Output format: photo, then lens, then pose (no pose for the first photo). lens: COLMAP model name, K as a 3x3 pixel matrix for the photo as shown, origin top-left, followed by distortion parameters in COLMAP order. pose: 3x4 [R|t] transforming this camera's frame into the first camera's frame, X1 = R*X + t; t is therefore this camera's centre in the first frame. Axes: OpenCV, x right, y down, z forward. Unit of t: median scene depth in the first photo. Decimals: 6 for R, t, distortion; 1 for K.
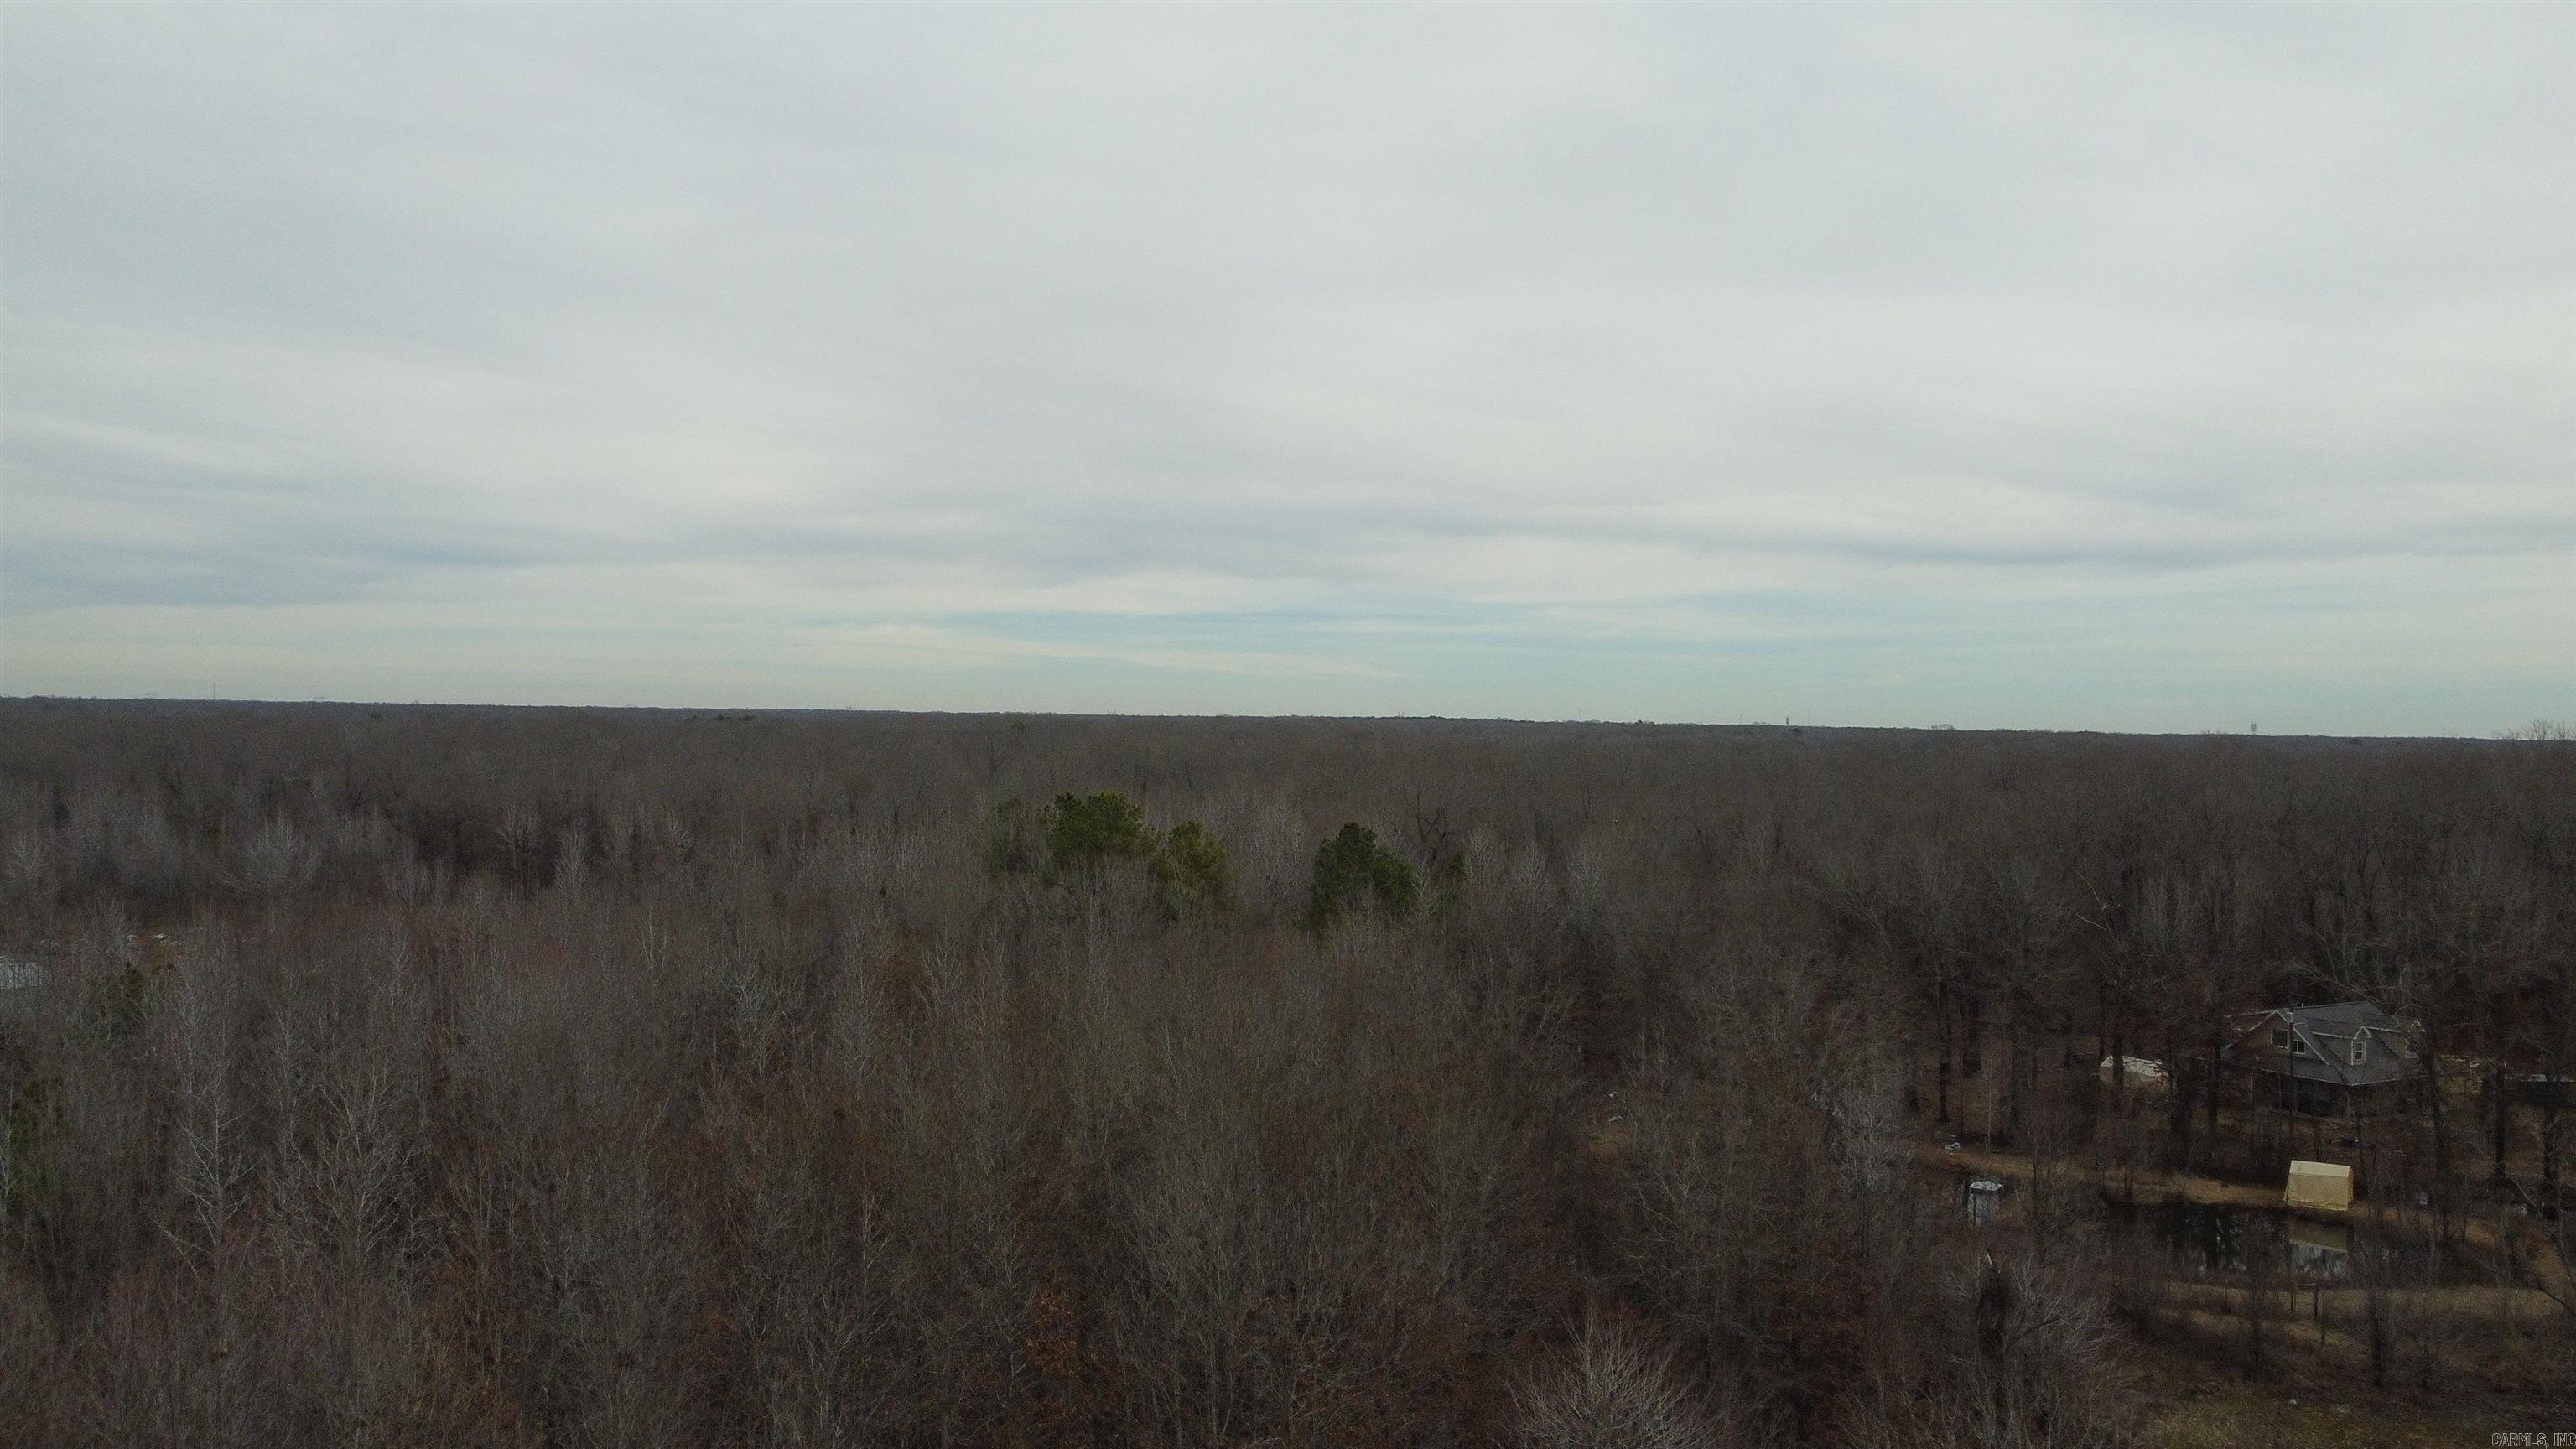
lens RADIAL K [[1939.0, 0, 1288.0], [0, 1939.0, 724.5], [0, 0, 1]] dist [0.000430, -0.004957]
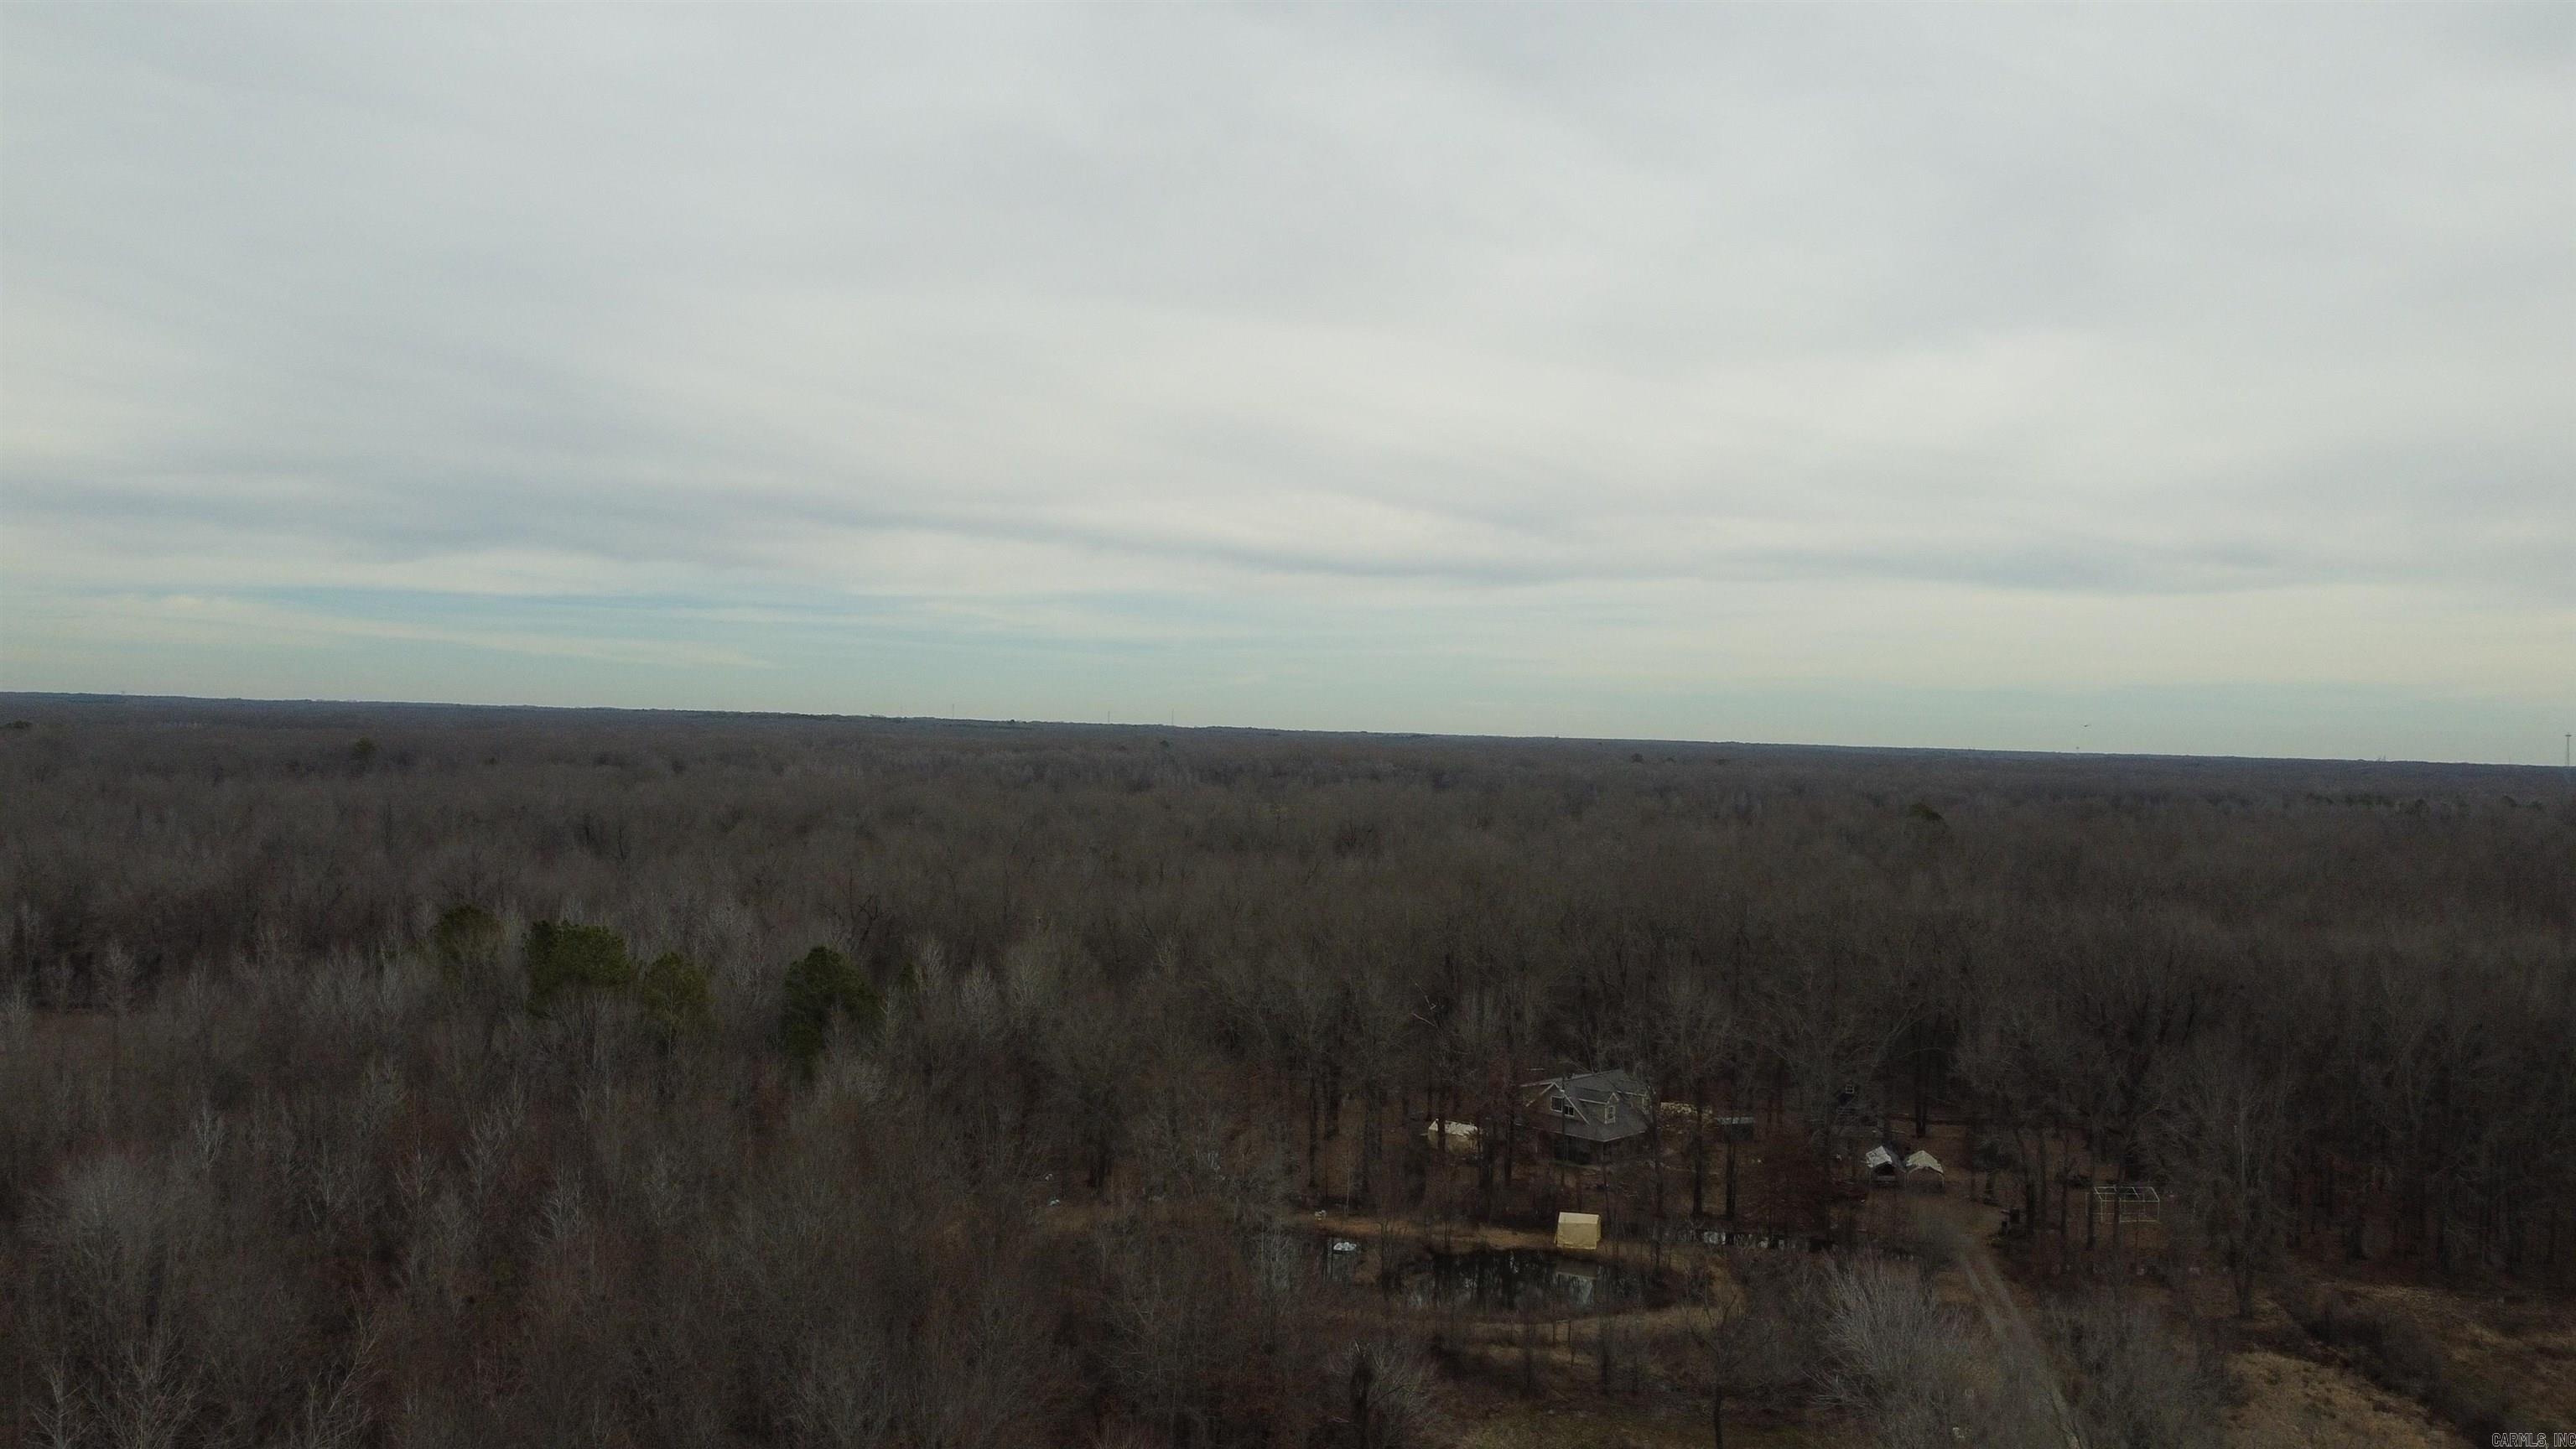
lens RADIAL K [[1939.0, 0, 1288.0], [0, 1939.0, 724.5], [0, 0, 1]] dist [0.000430, -0.004957]
pose [[0.947967, 0.010499, 0.318197, -0.088988], [-0.012714, 0.999907, 0.004885, -0.112914], [-0.318116, -0.008676, 0.948012, -0.204043]]
